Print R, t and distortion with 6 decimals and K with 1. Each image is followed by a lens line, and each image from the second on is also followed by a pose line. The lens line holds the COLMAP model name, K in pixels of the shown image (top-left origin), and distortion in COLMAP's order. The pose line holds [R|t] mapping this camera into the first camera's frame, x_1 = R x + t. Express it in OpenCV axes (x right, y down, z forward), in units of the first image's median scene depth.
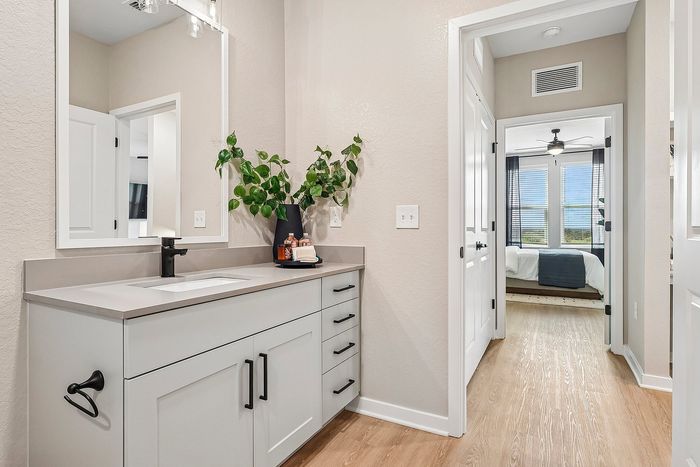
lens RADIAL K [[367.6, 0, 350.0], [0, 367.6, 233.5], [0, 0, 1]] dist [-0.000761, -0.000036]
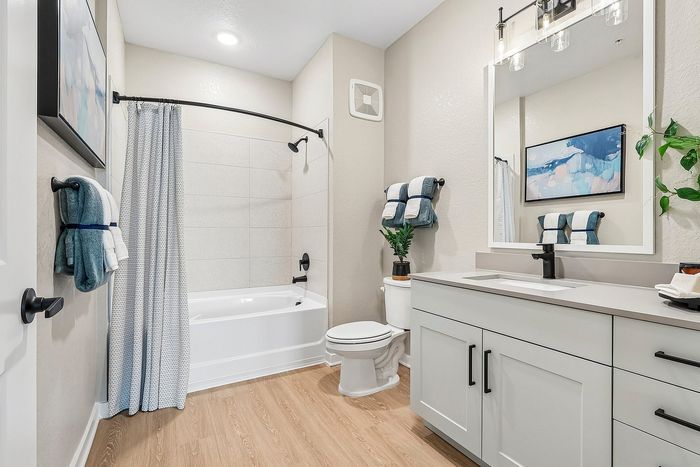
lens RADIAL K [[328.5, 0, 350.0], [0, 328.5, 233.5], [0, 0, 1]] dist [-0.000199, 0.000216]
pose [[-0.525562, 0.002739, -0.850751, 0.699285], [-0.006665, 0.999951, 0.007337, -0.024521], [0.850729, 0.009527, -0.525518, 0.995460]]
